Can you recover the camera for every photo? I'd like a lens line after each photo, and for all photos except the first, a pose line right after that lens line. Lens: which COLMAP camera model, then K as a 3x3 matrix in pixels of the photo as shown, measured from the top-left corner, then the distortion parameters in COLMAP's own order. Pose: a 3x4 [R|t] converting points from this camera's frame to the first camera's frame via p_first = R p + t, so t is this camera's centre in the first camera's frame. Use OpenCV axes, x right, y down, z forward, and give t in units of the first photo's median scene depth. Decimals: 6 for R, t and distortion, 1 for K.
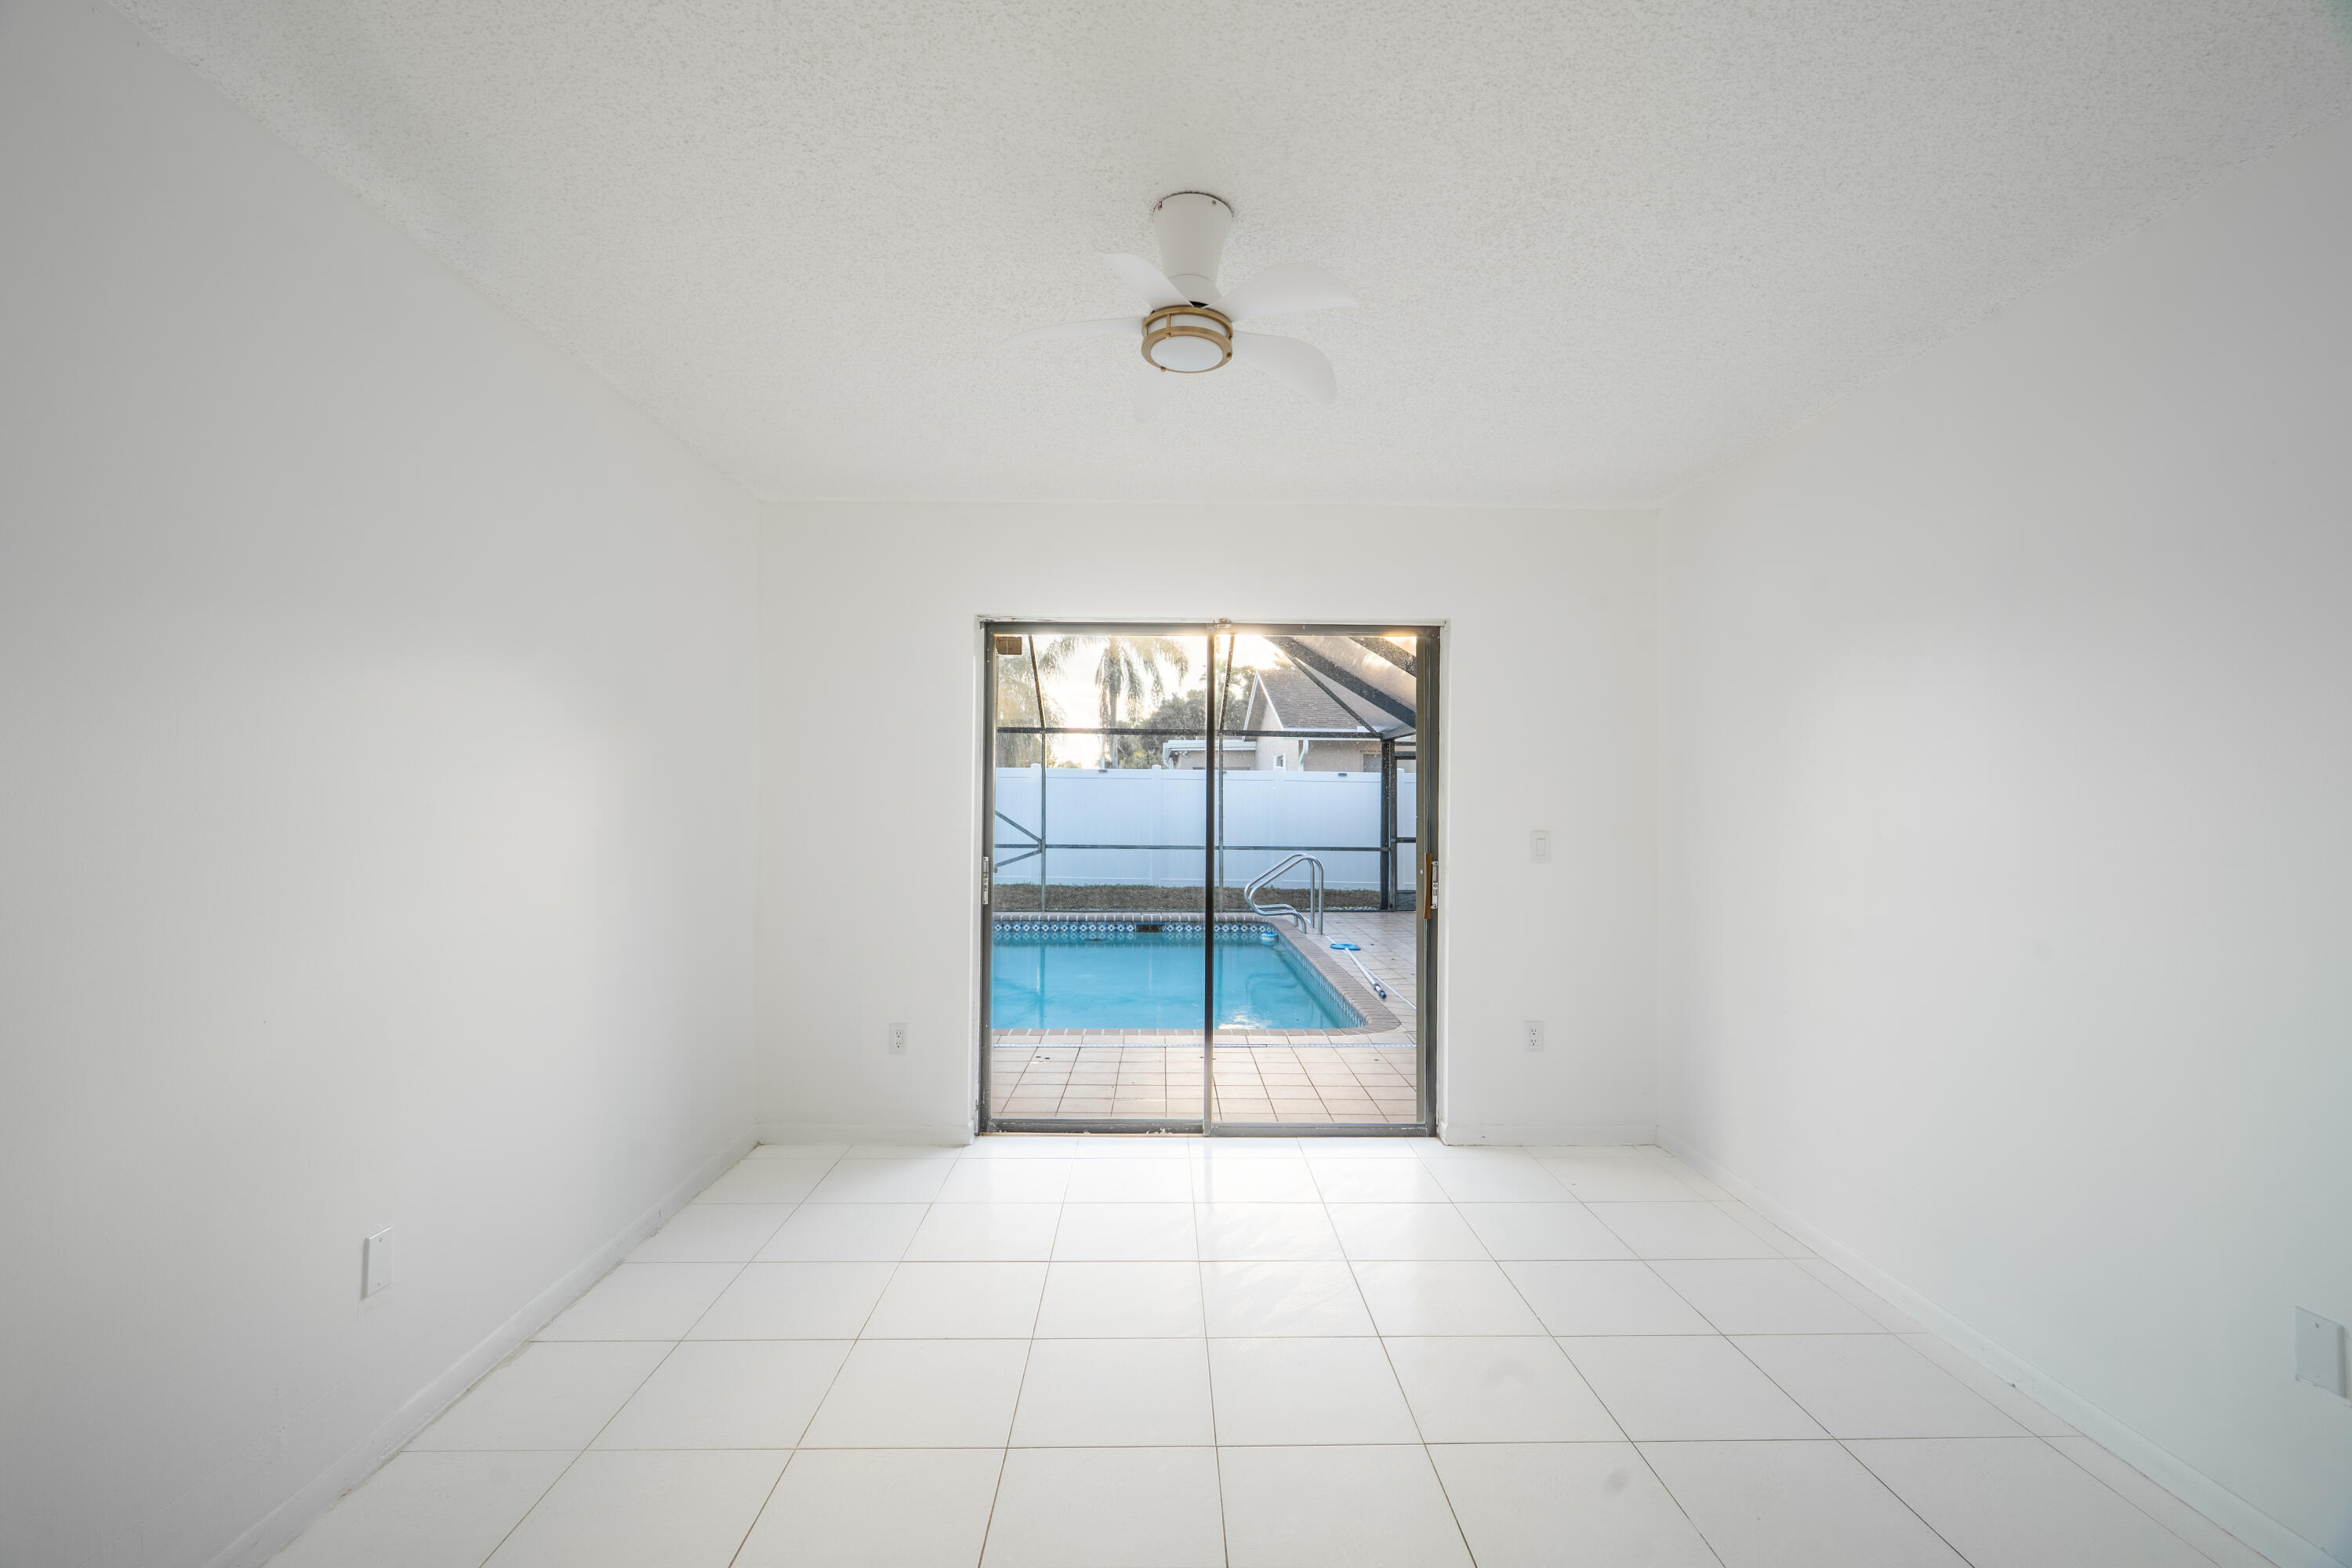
lens RADIAL K [[1028.1, 0, 1183.7], [0, 1028.1, 783.7], [0, 0, 1]] dist [-0.008607, -0.000052]
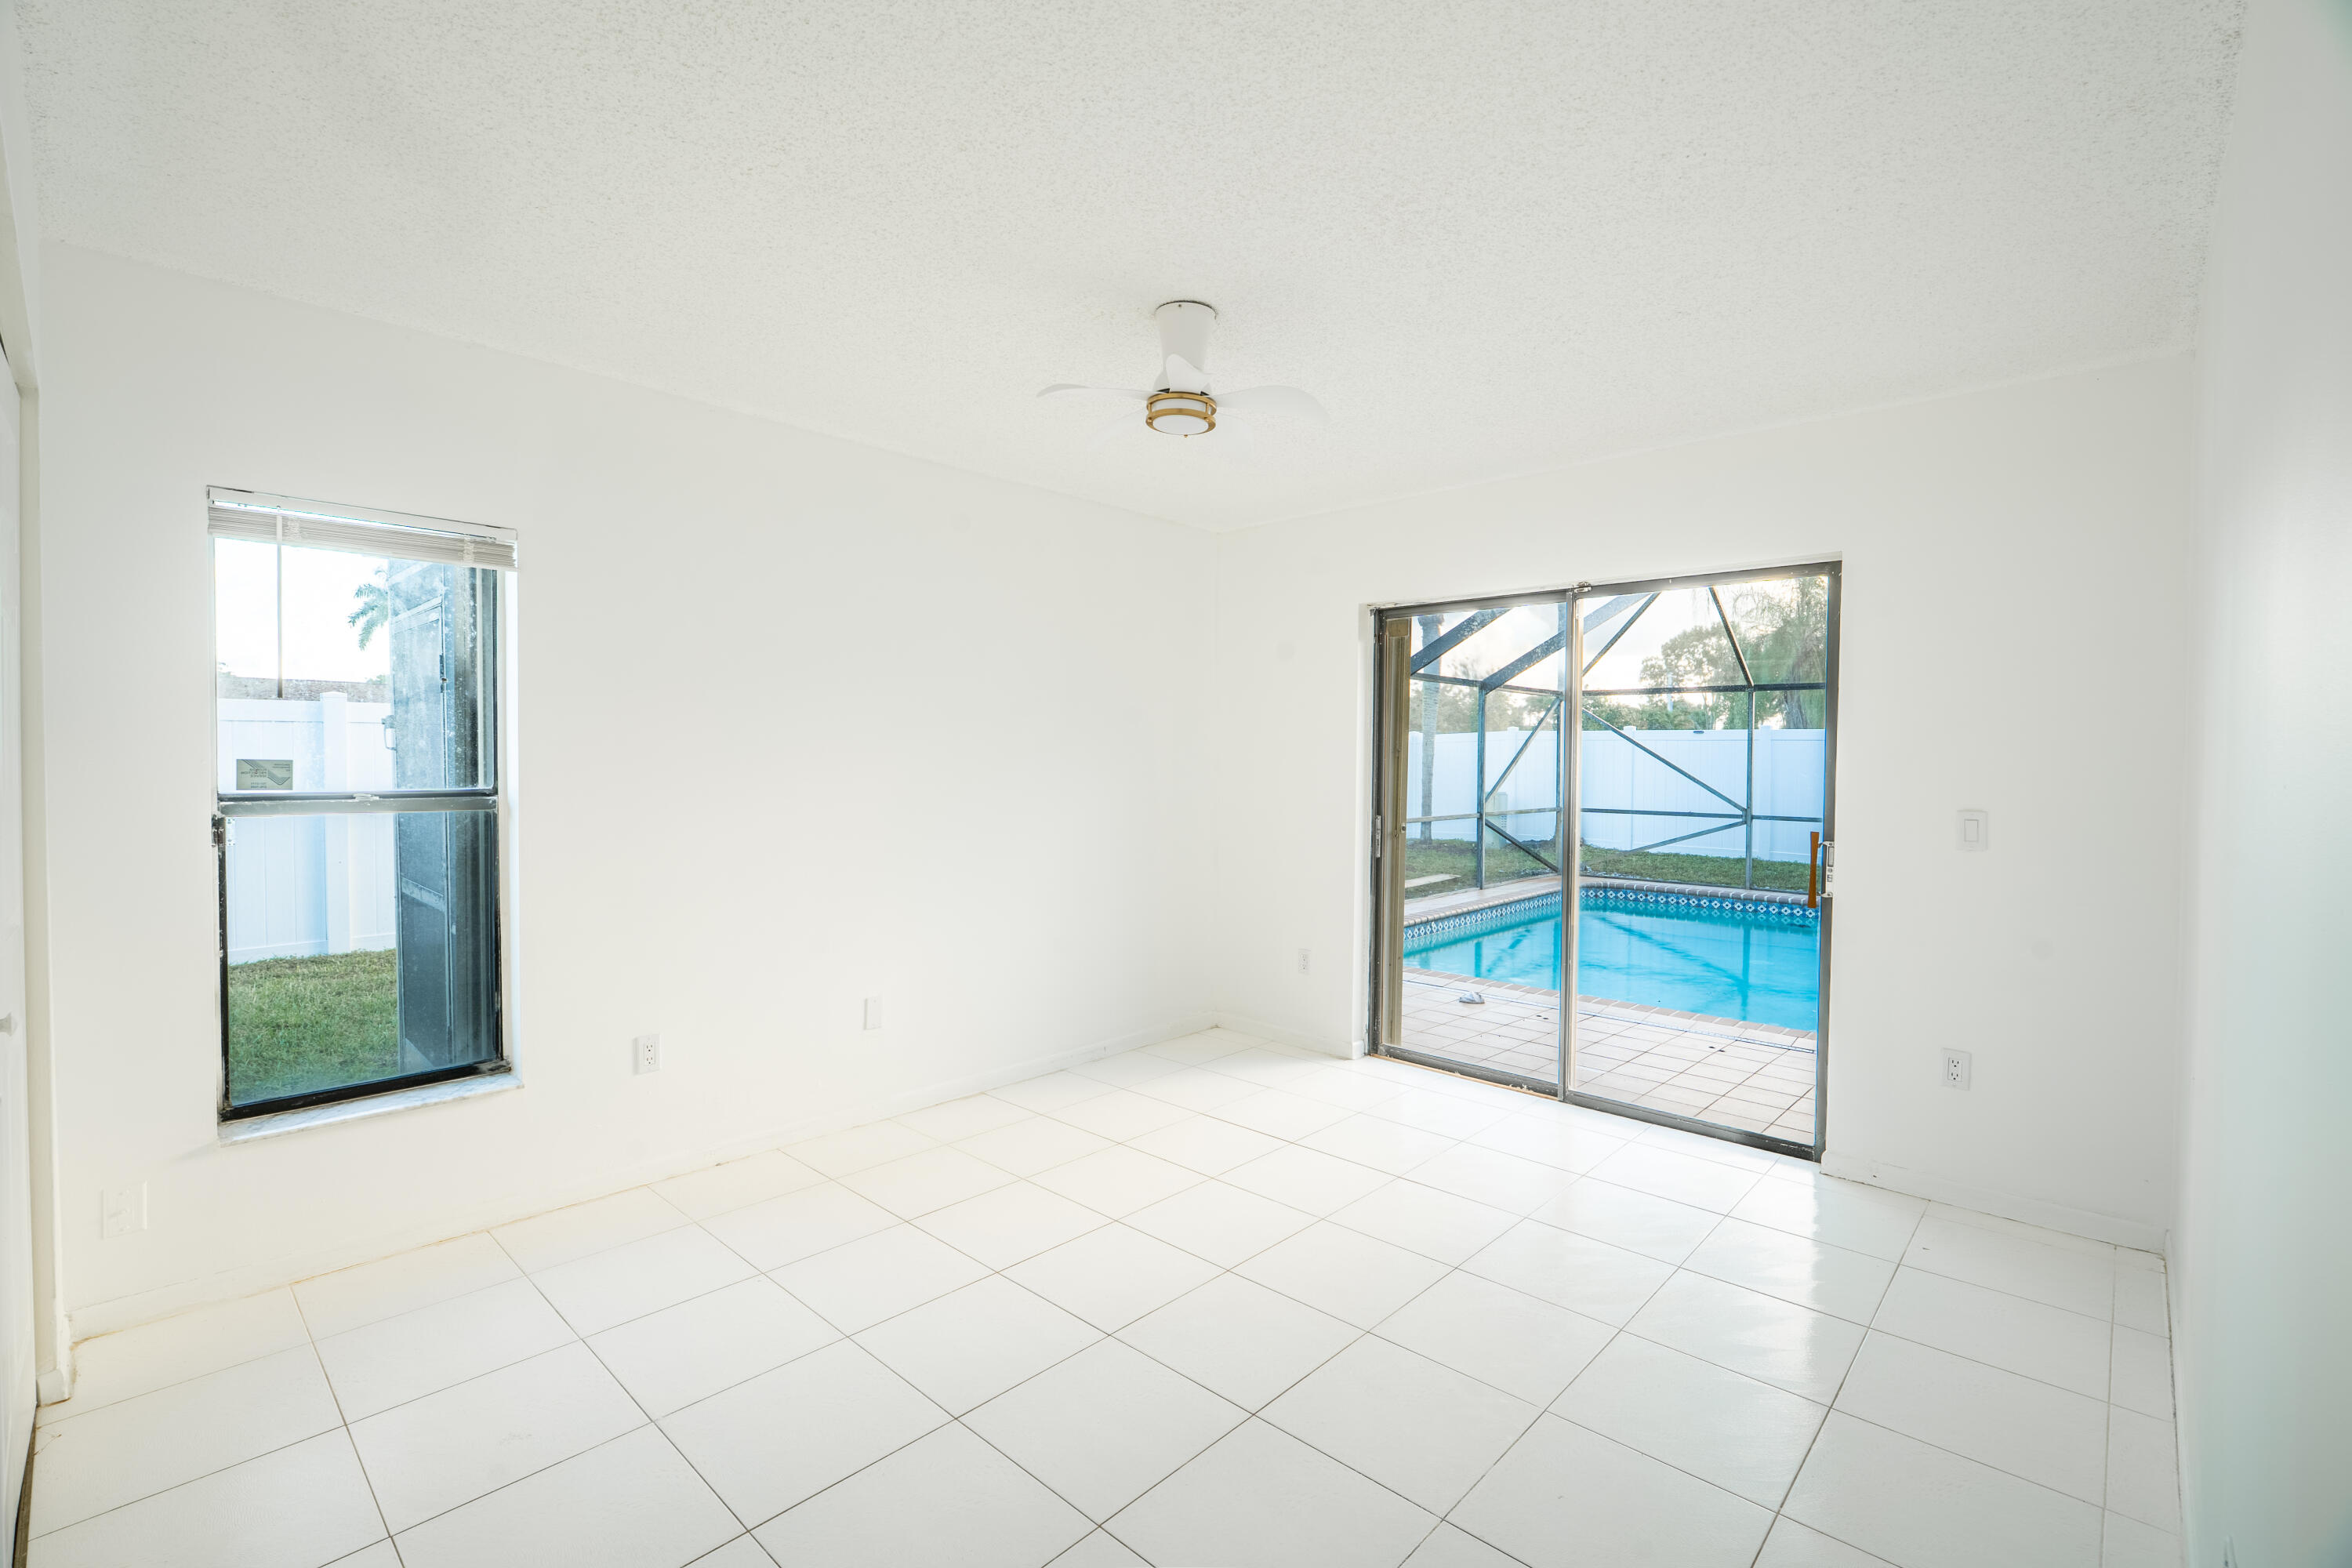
lens RADIAL K [[1036.1, 0, 1176.0], [0, 1036.1, 784.0], [0, 0, 1]] dist [-0.000172, 0.000099]
pose [[0.715482, 0.015085, -0.698468, 0.440005], [0.010100, 0.999439, 0.031931, -0.005217], [0.698558, -0.029901, 0.714928, 0.013479]]
